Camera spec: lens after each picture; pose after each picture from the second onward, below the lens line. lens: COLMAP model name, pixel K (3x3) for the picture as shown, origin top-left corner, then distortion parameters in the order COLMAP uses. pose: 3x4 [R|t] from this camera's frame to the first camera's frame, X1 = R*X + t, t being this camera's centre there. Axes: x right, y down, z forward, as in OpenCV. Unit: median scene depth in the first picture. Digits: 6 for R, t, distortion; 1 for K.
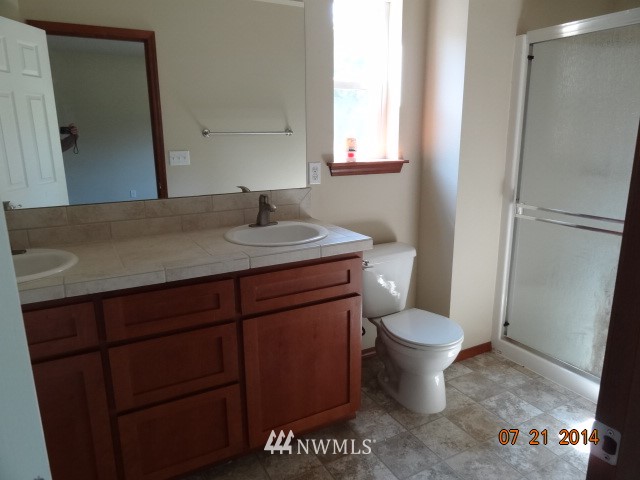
lens RADIAL K [[455.2, 0, 316.1], [0, 455.2, 239.8], [0, 0, 1]] dist [-0.000508, -0.000175]
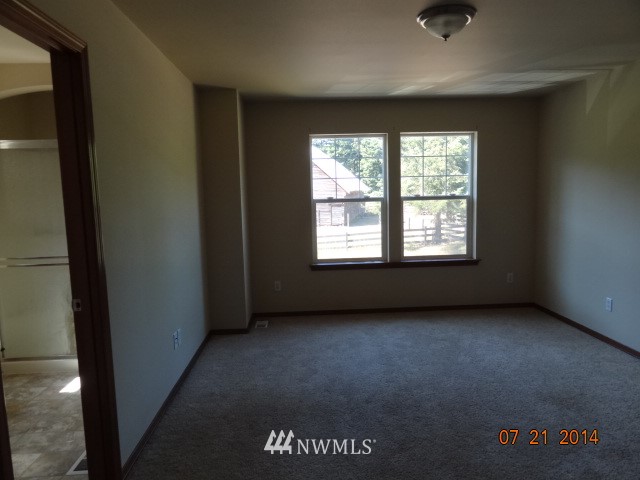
lens RADIAL K [[455.2, 0, 318.4], [0, 455.2, 241.6], [0, 0, 1]] dist [-0.000508, -0.000175]
pose [[0.442452, -0.108158, 0.890246, -0.372443], [0.226930, 0.973895, 0.005537, 0.101227], [-0.867605, 0.199574, 0.455446, -0.532493]]
